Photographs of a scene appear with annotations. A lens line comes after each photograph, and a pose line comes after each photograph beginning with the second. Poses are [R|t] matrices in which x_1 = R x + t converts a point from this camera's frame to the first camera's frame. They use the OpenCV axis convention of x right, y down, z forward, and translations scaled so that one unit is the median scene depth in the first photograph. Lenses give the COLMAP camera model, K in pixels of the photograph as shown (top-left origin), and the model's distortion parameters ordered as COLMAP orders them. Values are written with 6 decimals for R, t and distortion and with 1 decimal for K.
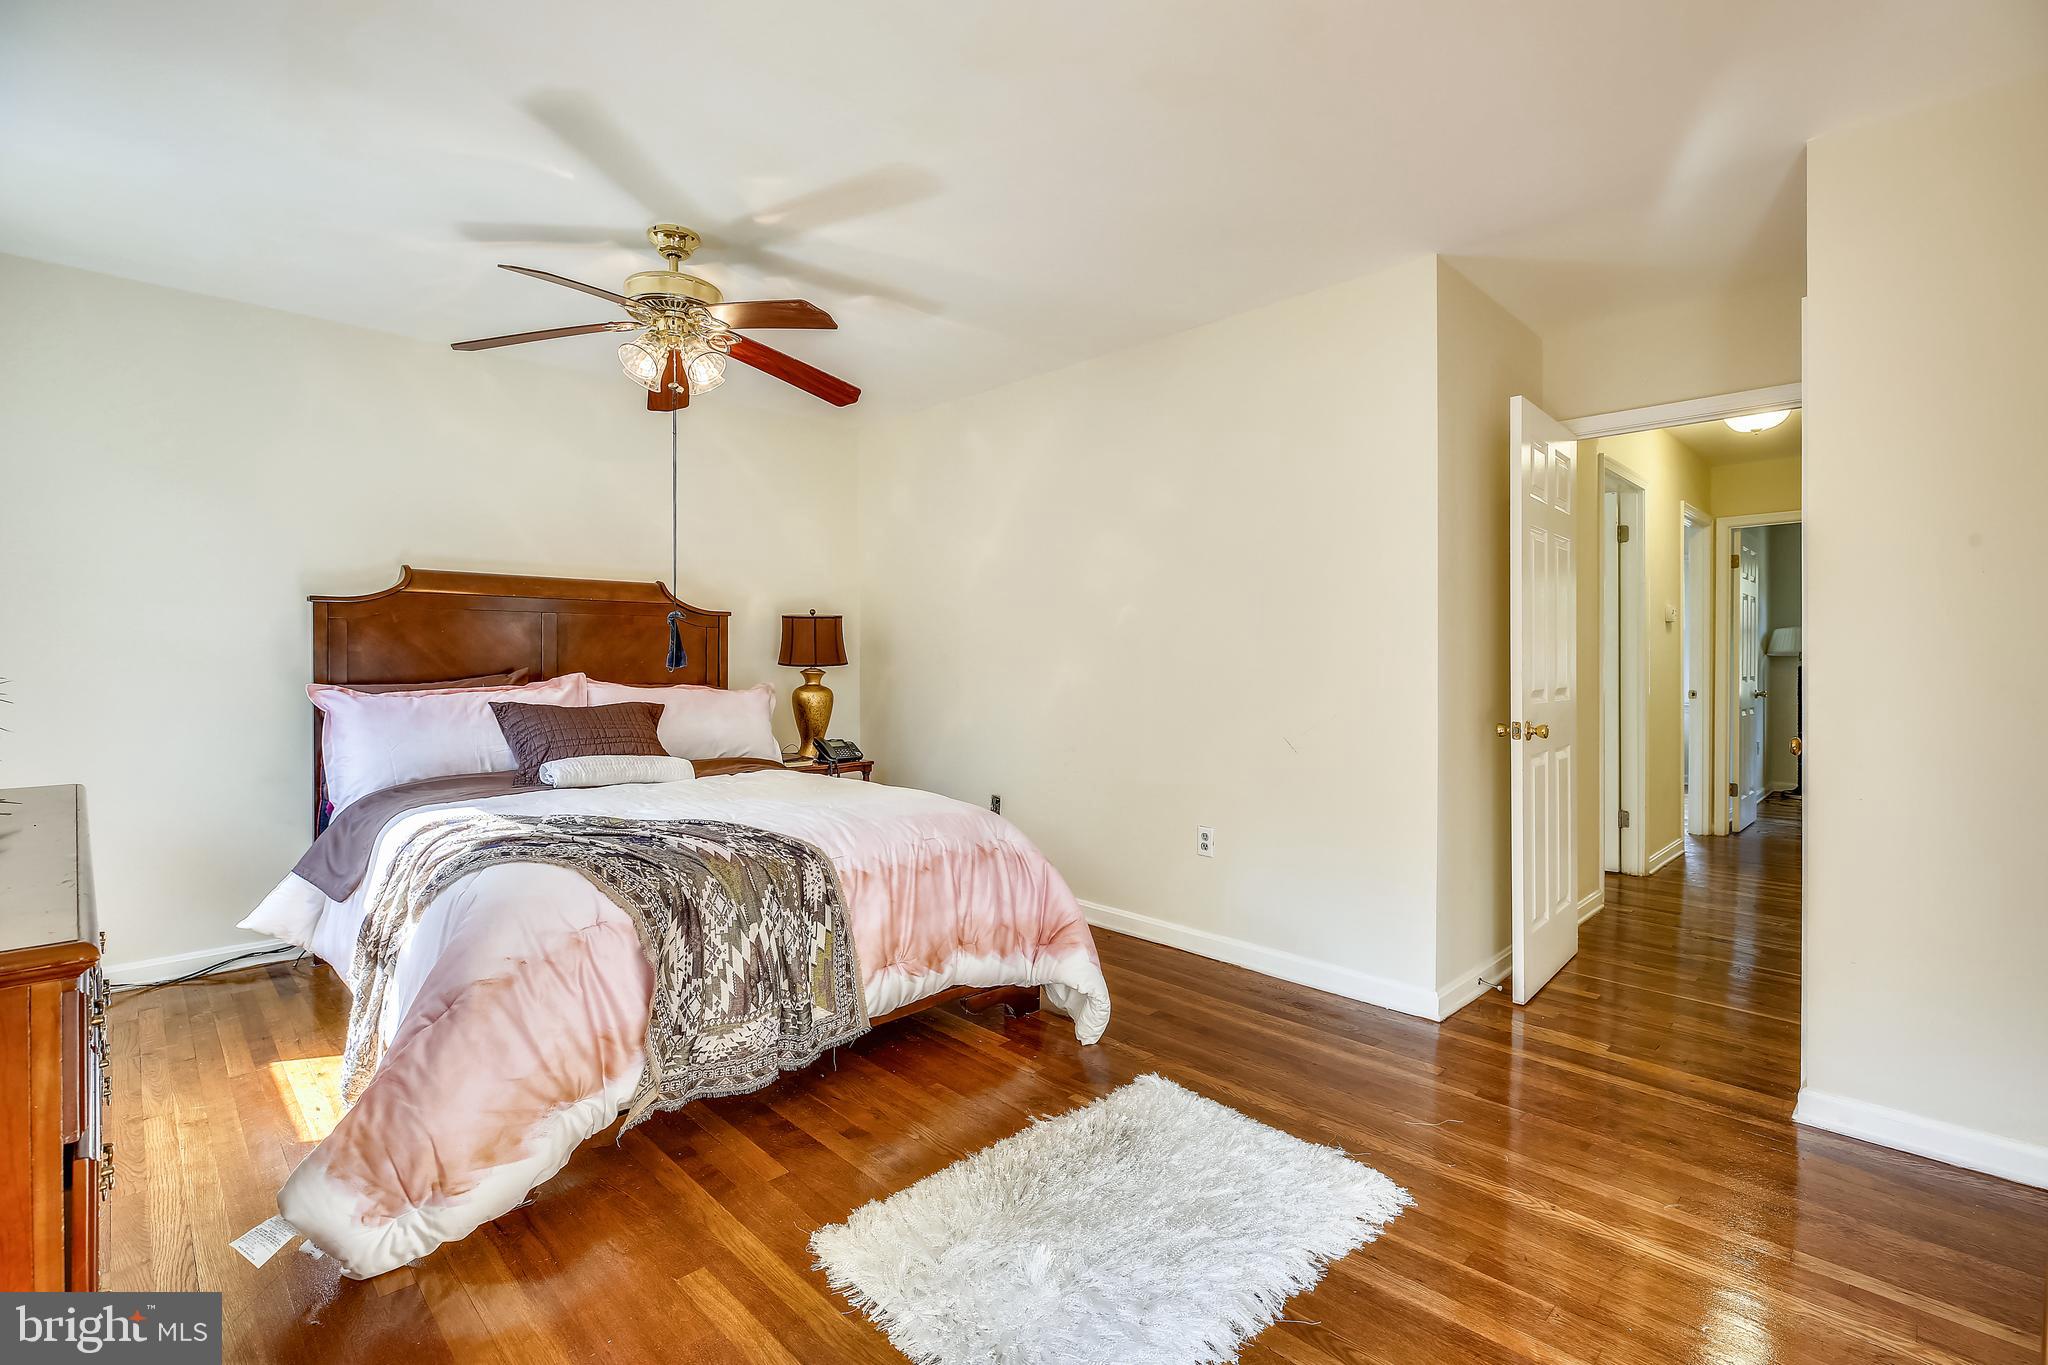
lens RADIAL K [[906.7, 0, 1016.9], [0, 906.7, 674.4], [0, 0, 1]] dist [0.022390, -0.010577]
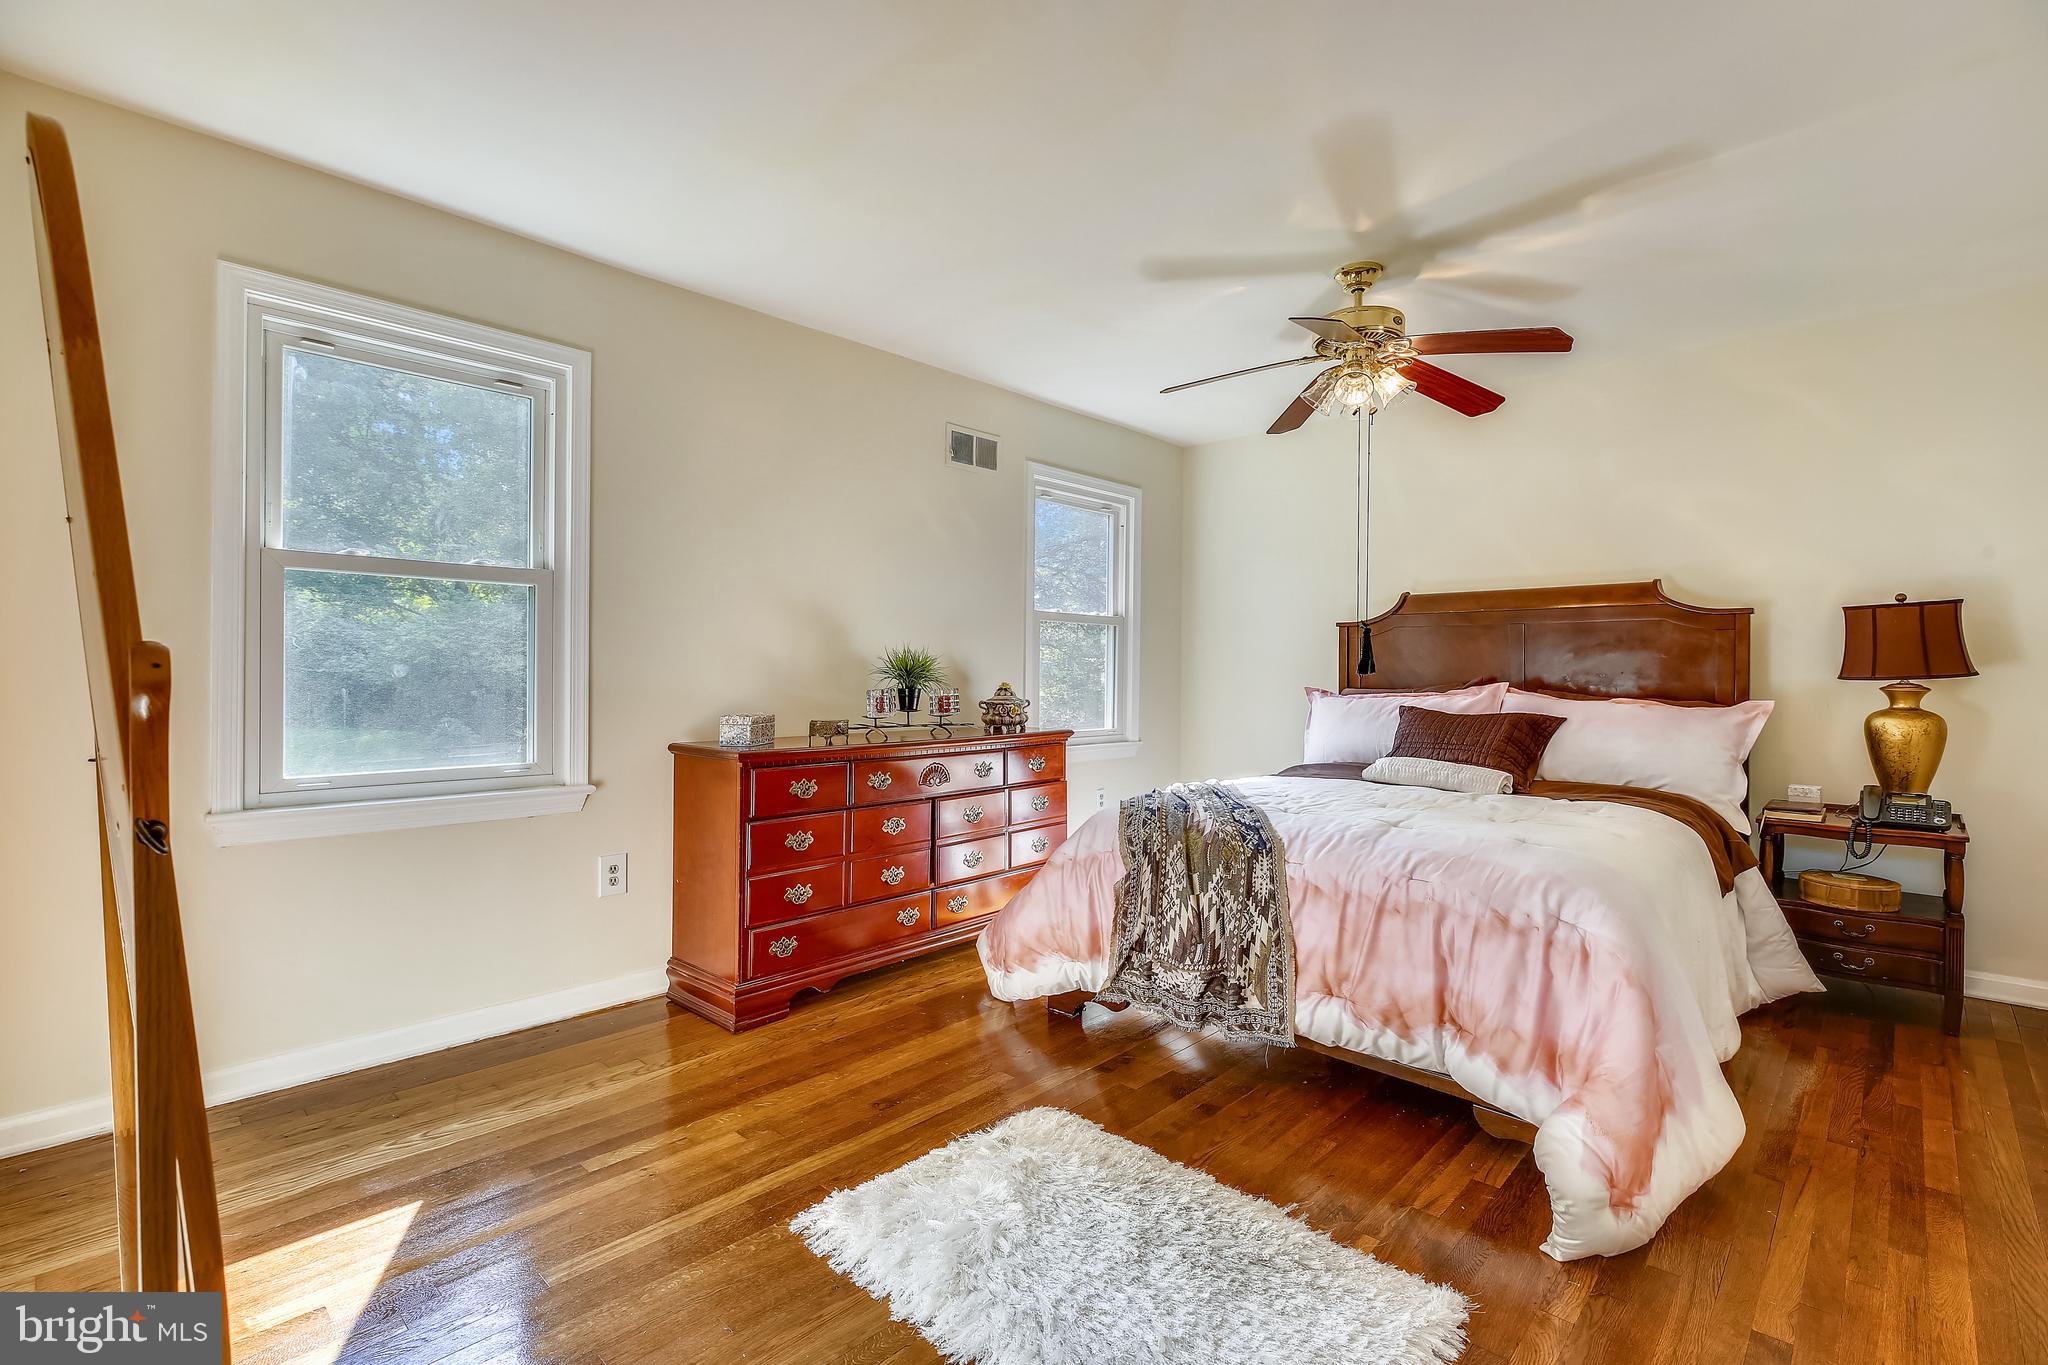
lens RADIAL K [[906.7, 0, 1016.9], [0, 906.7, 674.4], [0, 0, 1]] dist [0.022390, -0.010577]
pose [[0.060231, 0.002251, -0.998182, 0.768737], [-0.021495, 0.999768, 0.000958, 0.000453], [0.997953, 0.021398, 0.060266, 0.623011]]
